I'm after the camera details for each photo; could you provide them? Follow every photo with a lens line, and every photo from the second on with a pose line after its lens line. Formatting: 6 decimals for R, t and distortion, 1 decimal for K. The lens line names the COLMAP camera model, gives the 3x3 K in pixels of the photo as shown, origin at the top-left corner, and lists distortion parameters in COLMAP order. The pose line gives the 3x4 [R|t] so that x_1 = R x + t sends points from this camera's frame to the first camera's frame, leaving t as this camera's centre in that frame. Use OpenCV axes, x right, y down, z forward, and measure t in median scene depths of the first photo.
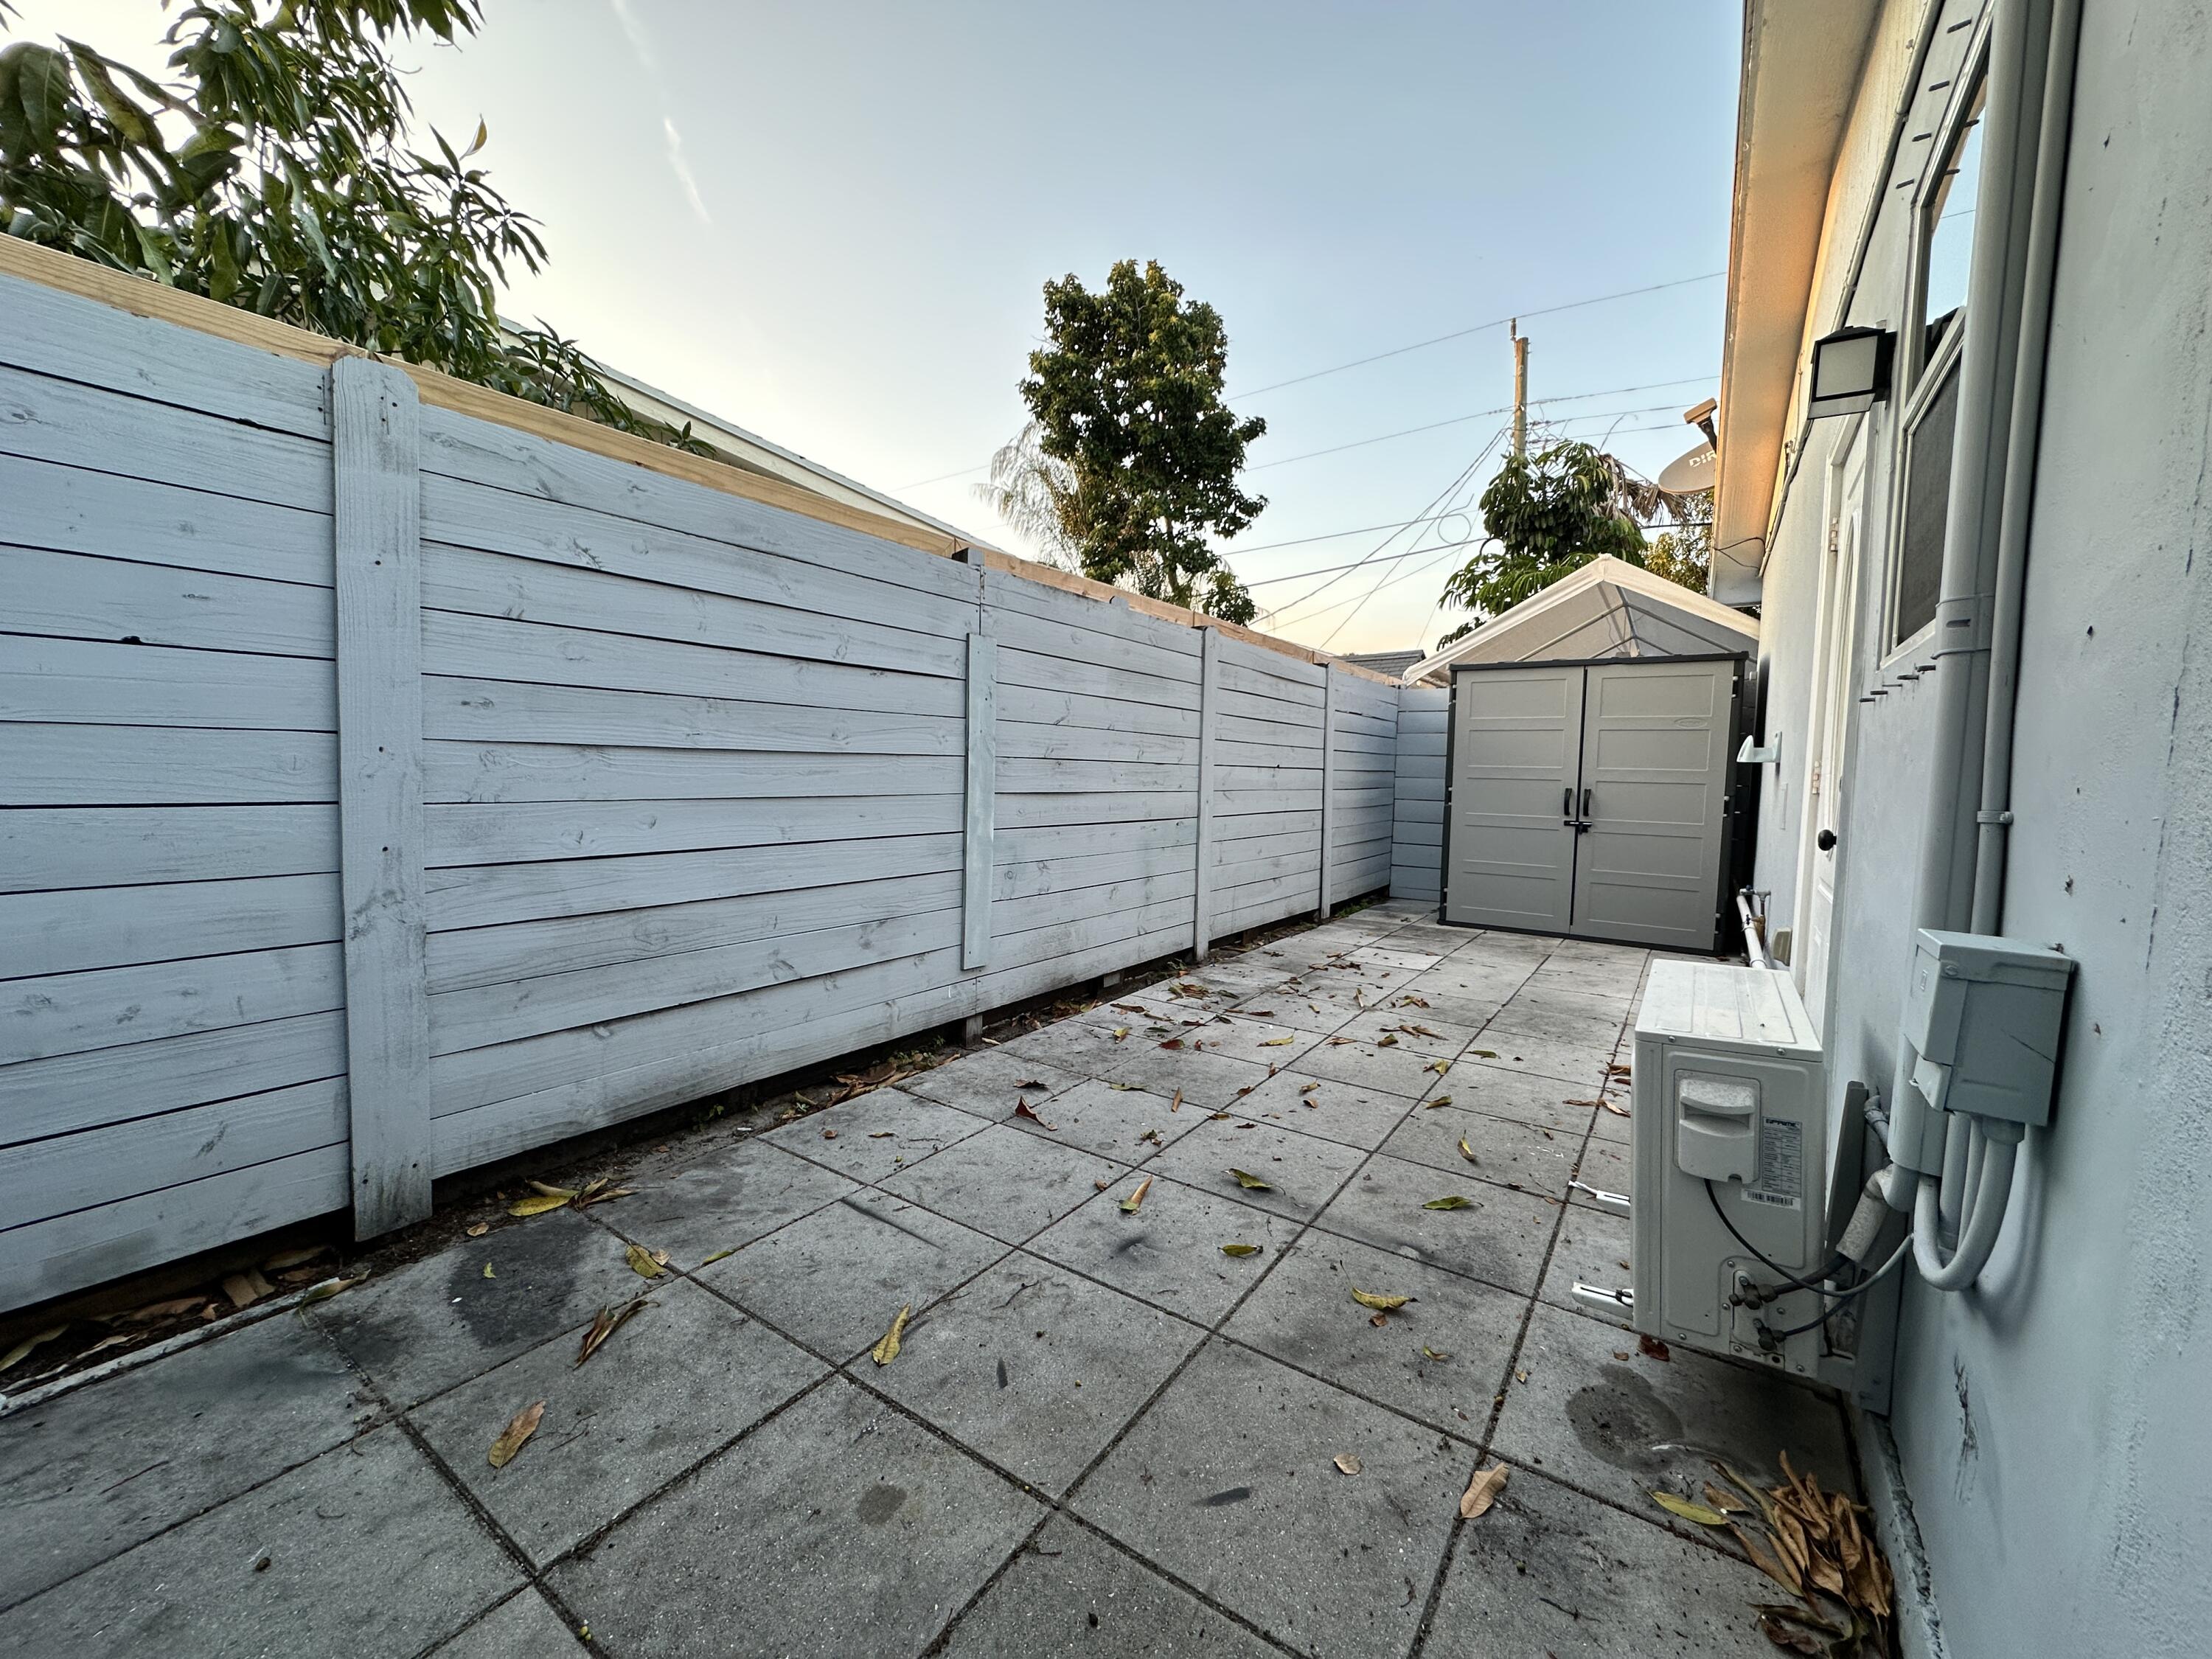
lens RADIAL K [[879.1, 0, 1115.9], [0, 879.1, 824.3], [0, 0, 1]] dist [-0.004568, 0.000374]
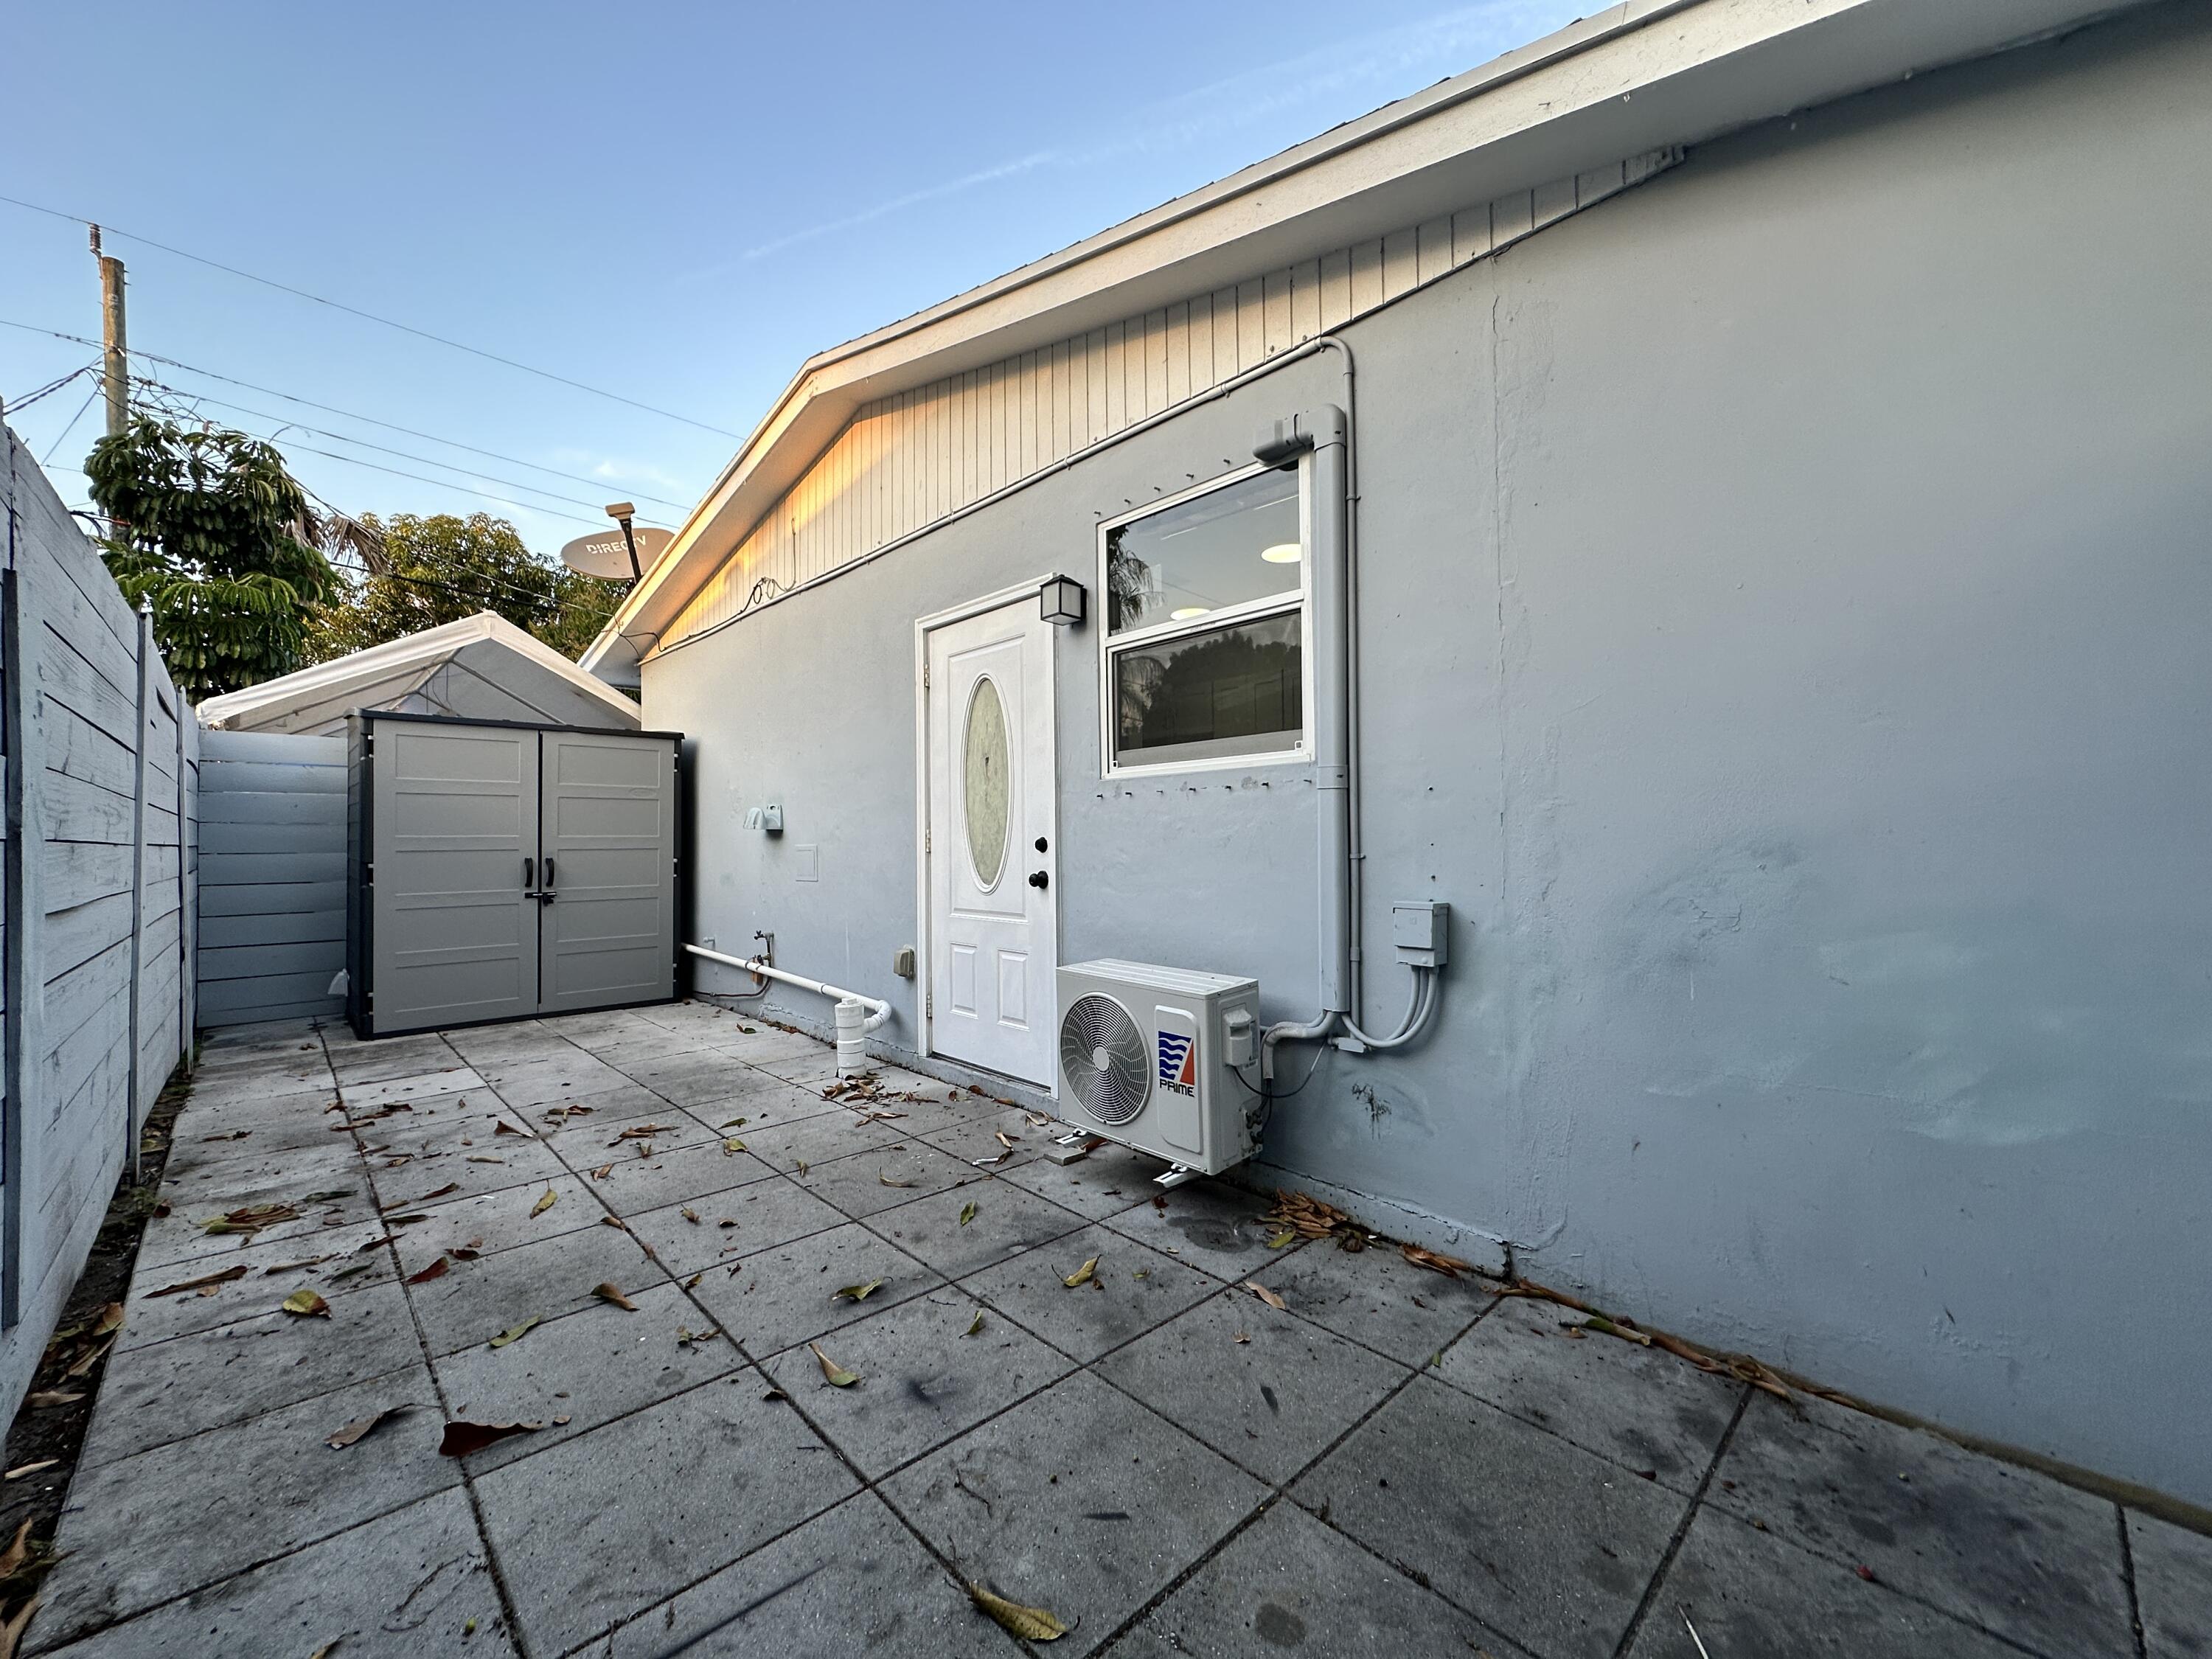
lens RADIAL K [[879.1, 0, 1104.5], [0, 879.1, 827.4], [0, 0, 1]] dist [-0.004568, 0.000374]
pose [[0.212179, -0.009979, 0.977180, -0.464532], [0.075730, 0.997109, -0.006261, -0.037322], [-0.974292, 0.075331, 0.212322, 0.346598]]
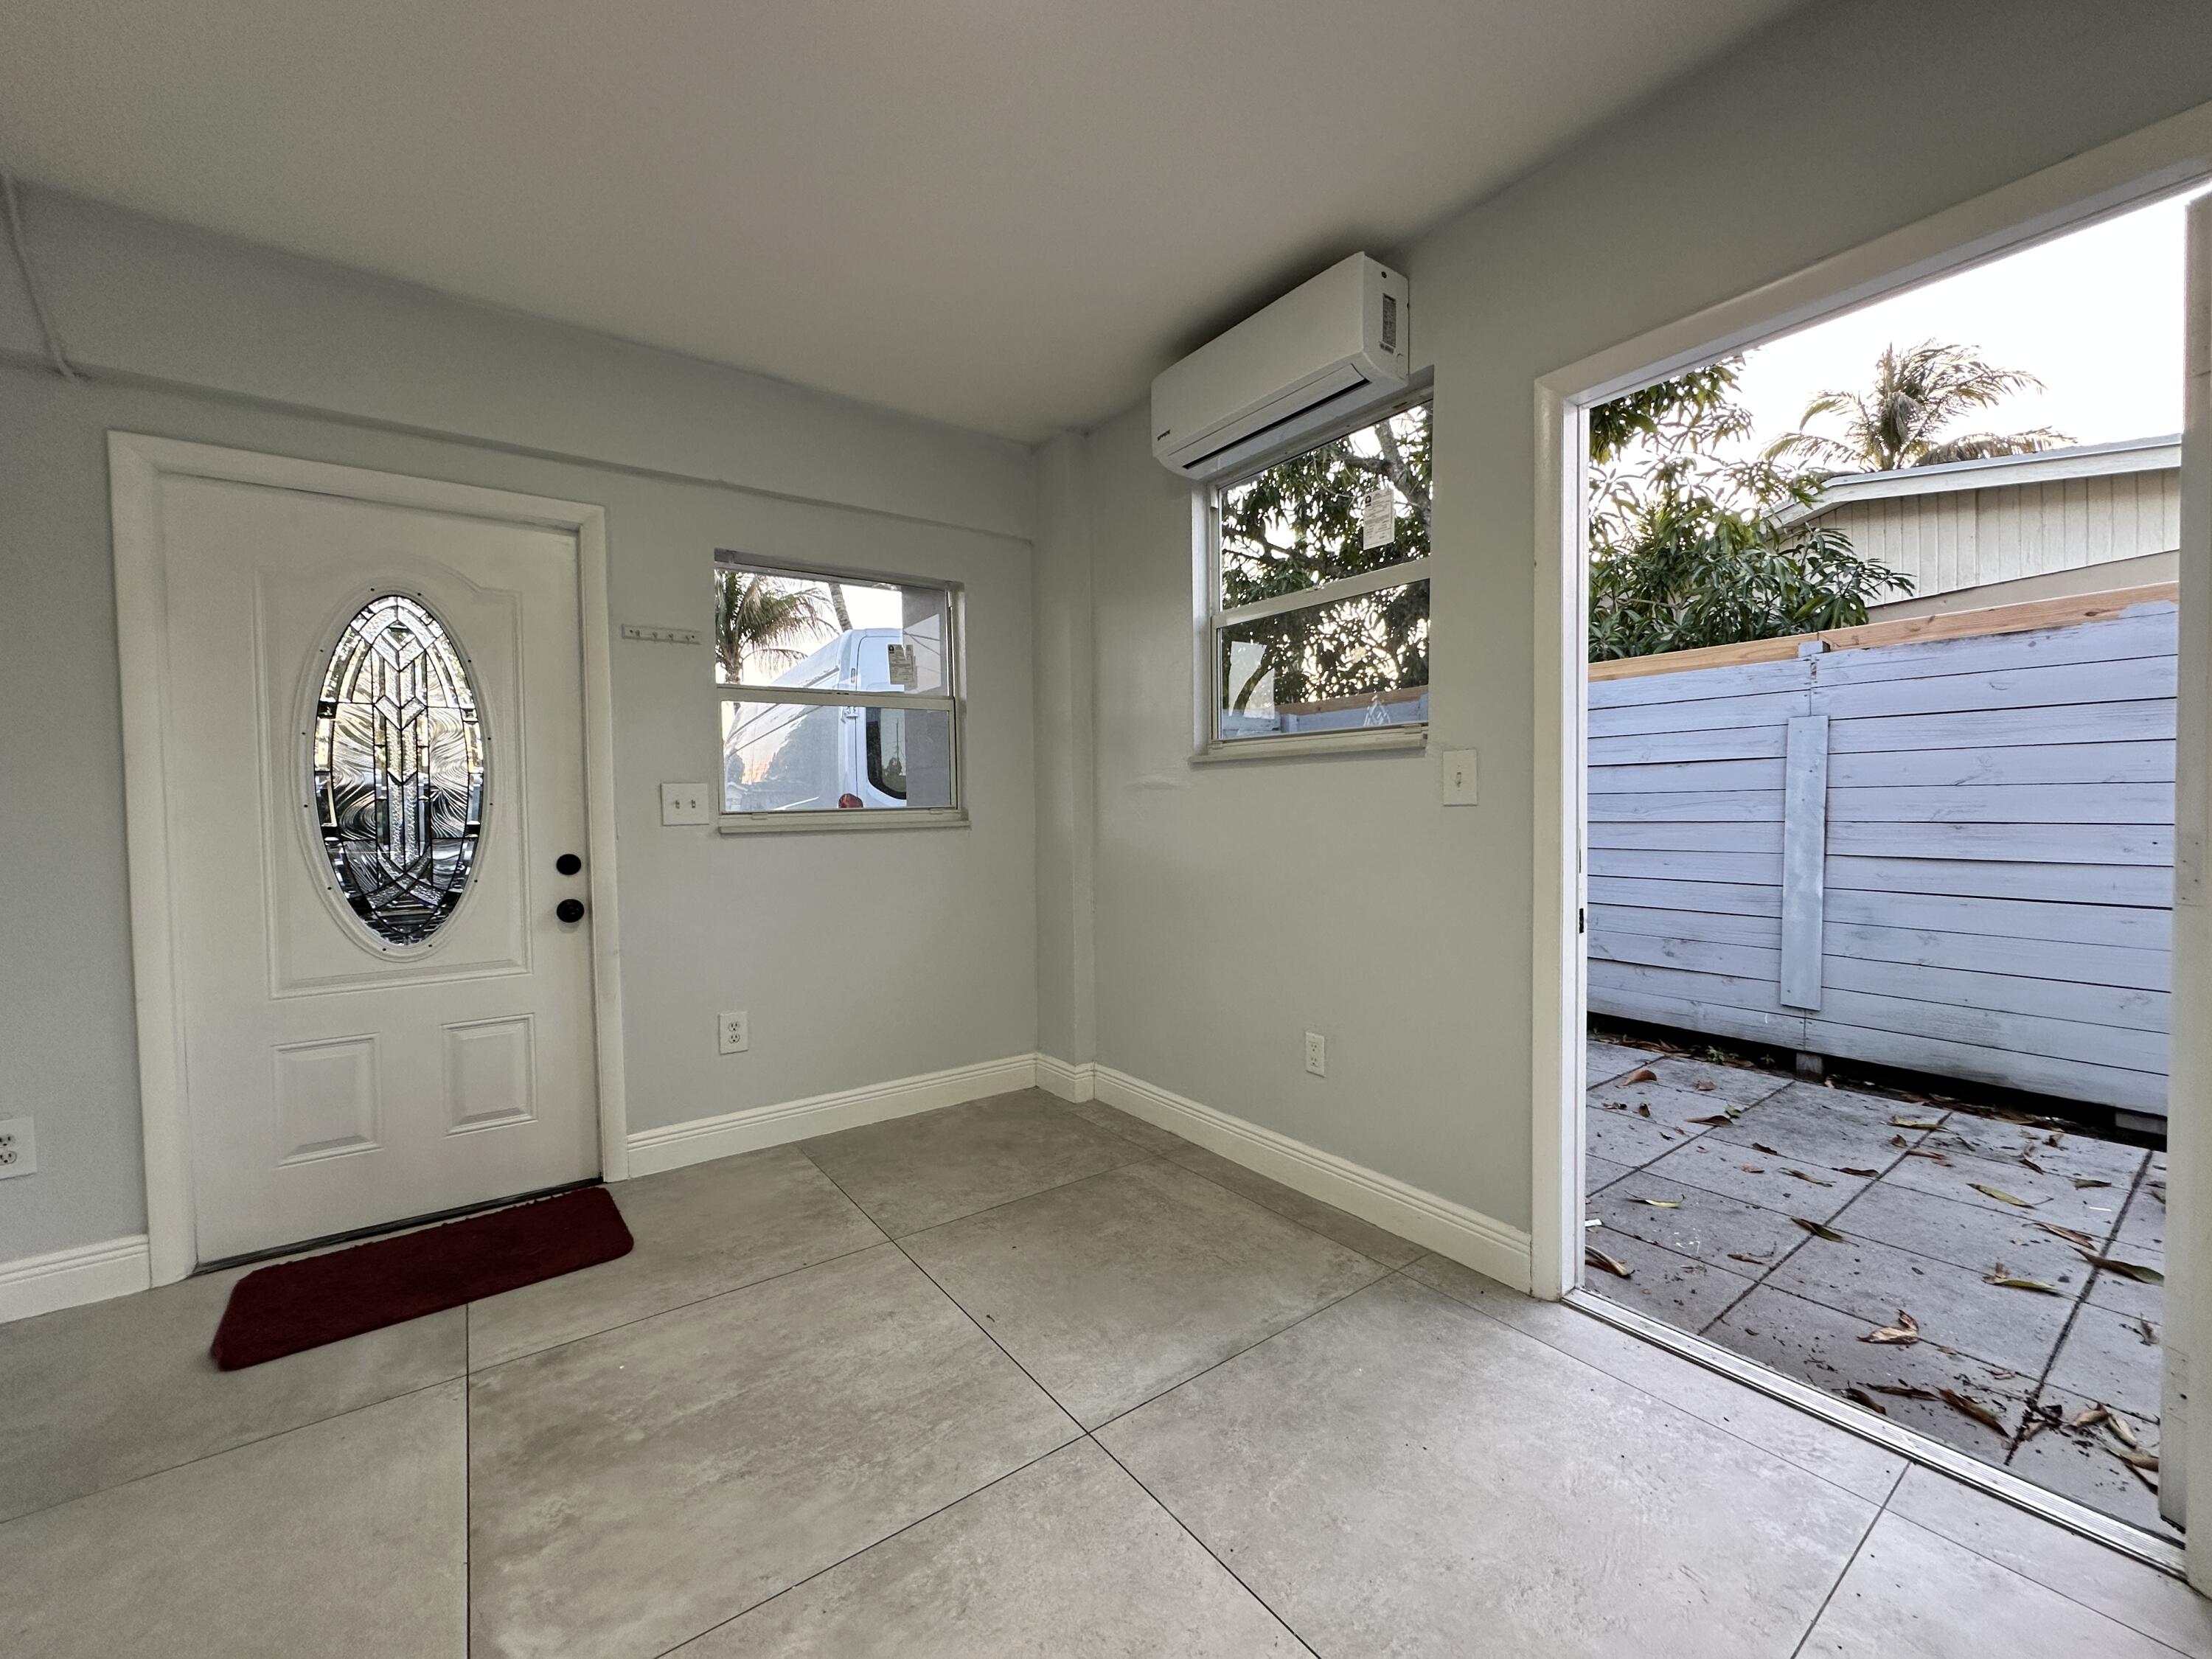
lens RADIAL K [[879.1, 0, 1109.6], [0, 879.1, 827.4], [0, 0, 1]] dist [-0.004568, 0.000374]
pose [[-0.339665, 0.006710, -0.940523, 1.181704], [-0.055186, 0.998110, 0.027051, -0.049263], [0.938926, 0.061092, -0.338653, 0.523574]]
